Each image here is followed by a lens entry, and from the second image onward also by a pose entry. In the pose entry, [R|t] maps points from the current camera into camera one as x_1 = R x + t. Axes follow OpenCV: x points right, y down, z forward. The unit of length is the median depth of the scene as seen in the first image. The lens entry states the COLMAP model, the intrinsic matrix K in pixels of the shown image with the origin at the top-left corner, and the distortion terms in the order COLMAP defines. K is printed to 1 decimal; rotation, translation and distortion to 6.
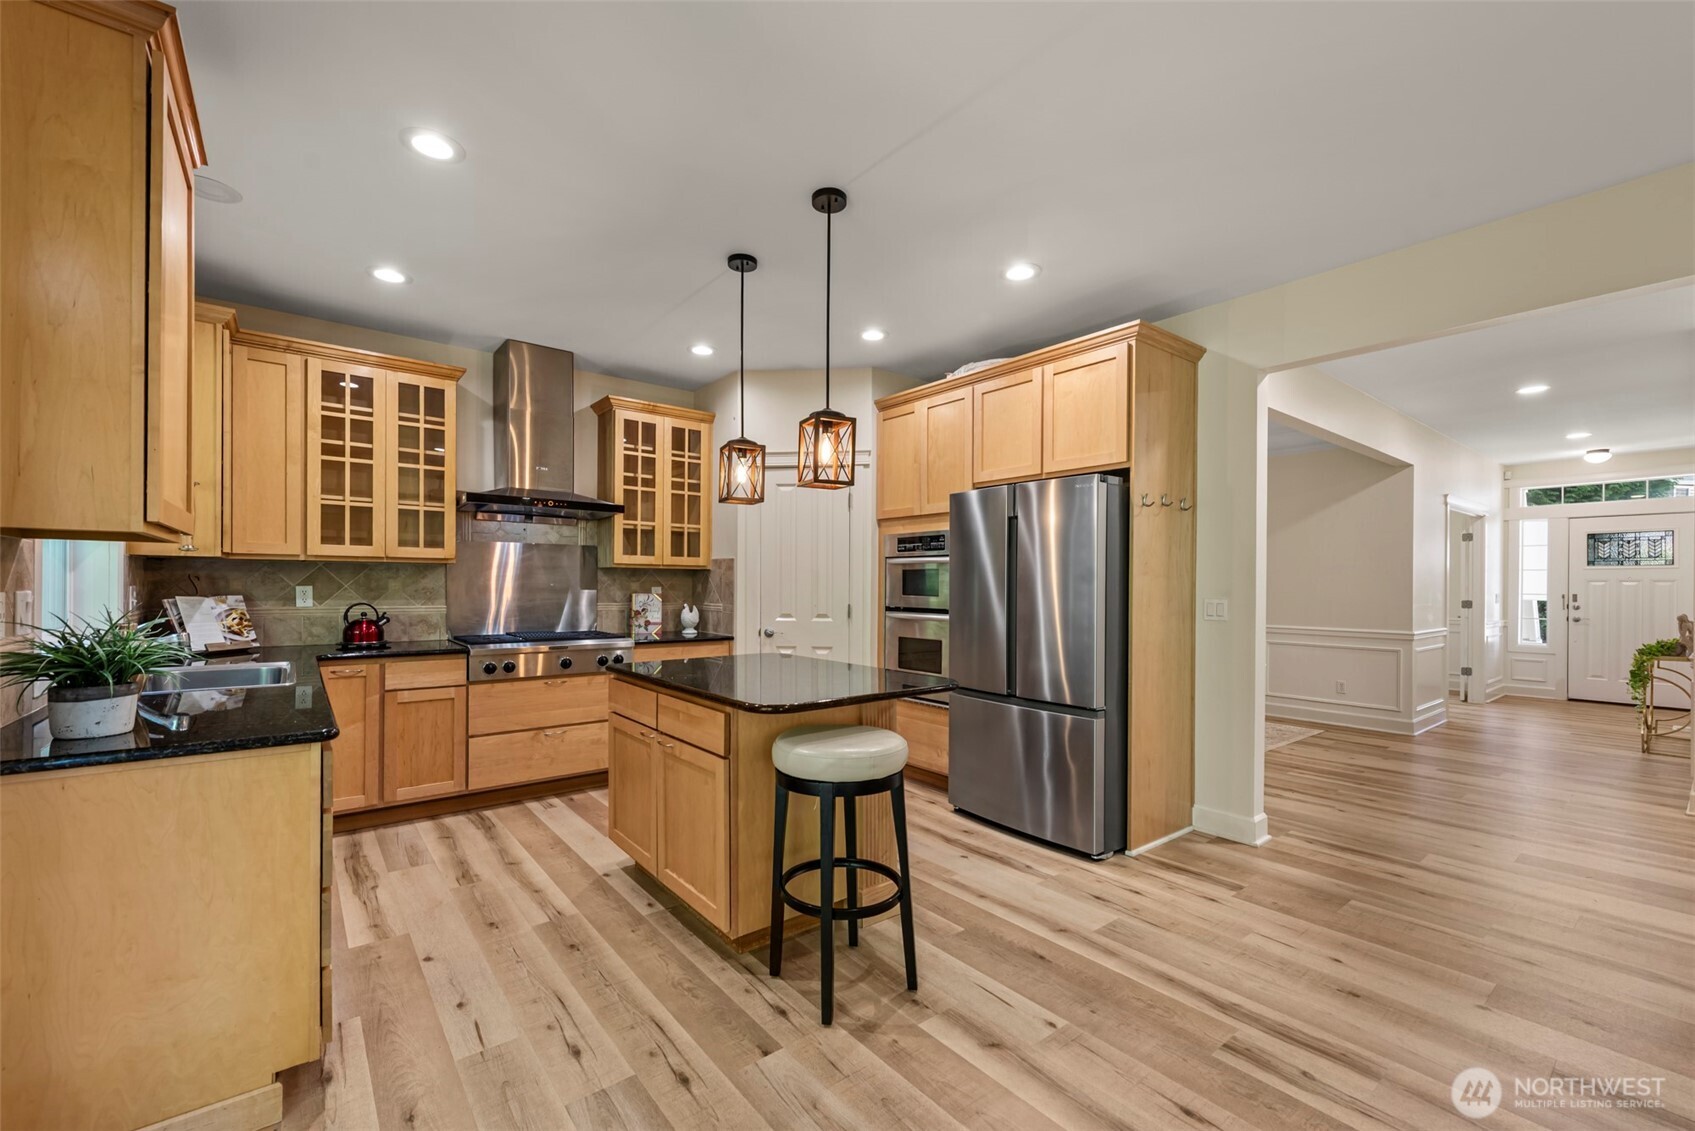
lens RADIAL K [[688.1, 0, 846.9], [0, 688.1, 578.5], [0, 0, 1]] dist [0.000911, -0.000121]
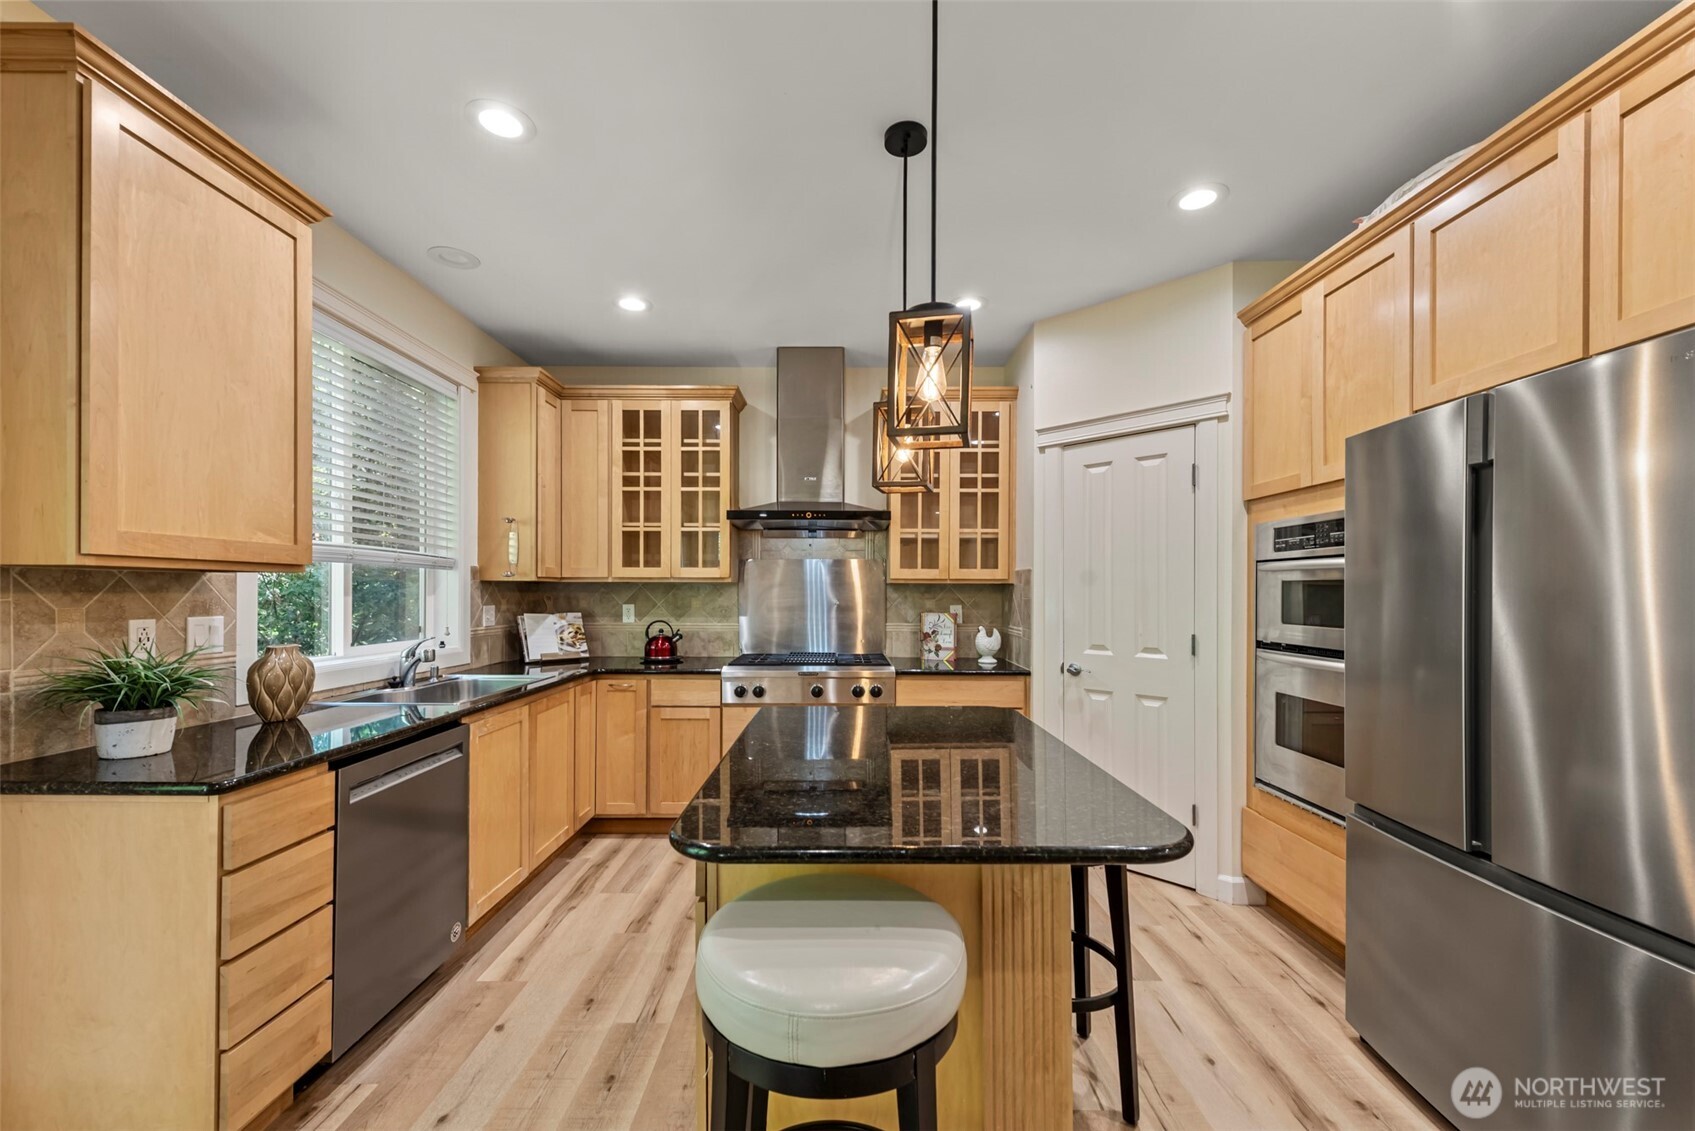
lens RADIAL K [[669.3, 0, 840.9], [0, 669.3, 589.2], [0, 0, 1]] dist [0.015137, -0.004841]
pose [[0.777565, -0.008370, -0.628747, 0.178995], [0.007988, 0.999962, -0.003433, -0.007655], [0.628752, -0.002353, 0.777602, 0.362608]]
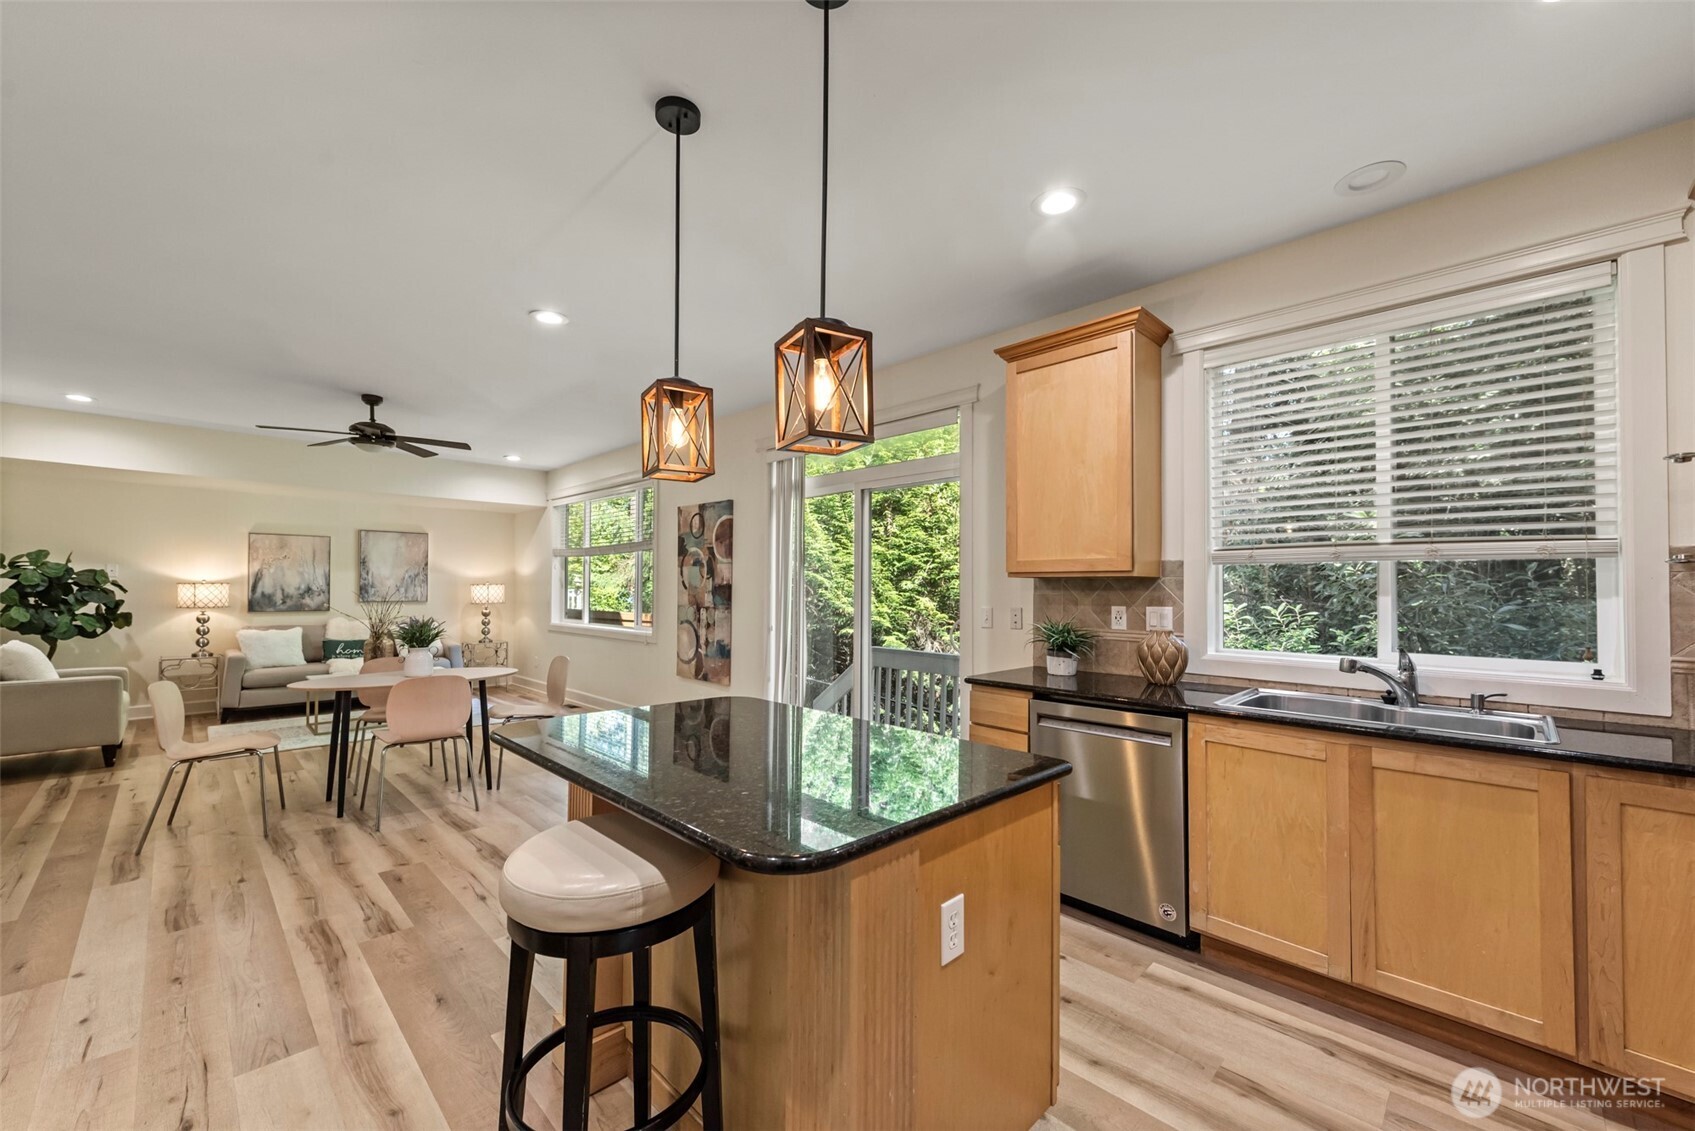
lens RADIAL K [[669.3, 0, 840.9], [0, 669.3, 589.2], [0, 0, 1]] dist [0.015137, -0.004841]
pose [[-0.994654, -0.013676, -0.102351, -0.095207], [-0.012841, 0.999879, -0.008812, -0.000875], [0.102459, -0.007451, -0.994709, 1.216080]]
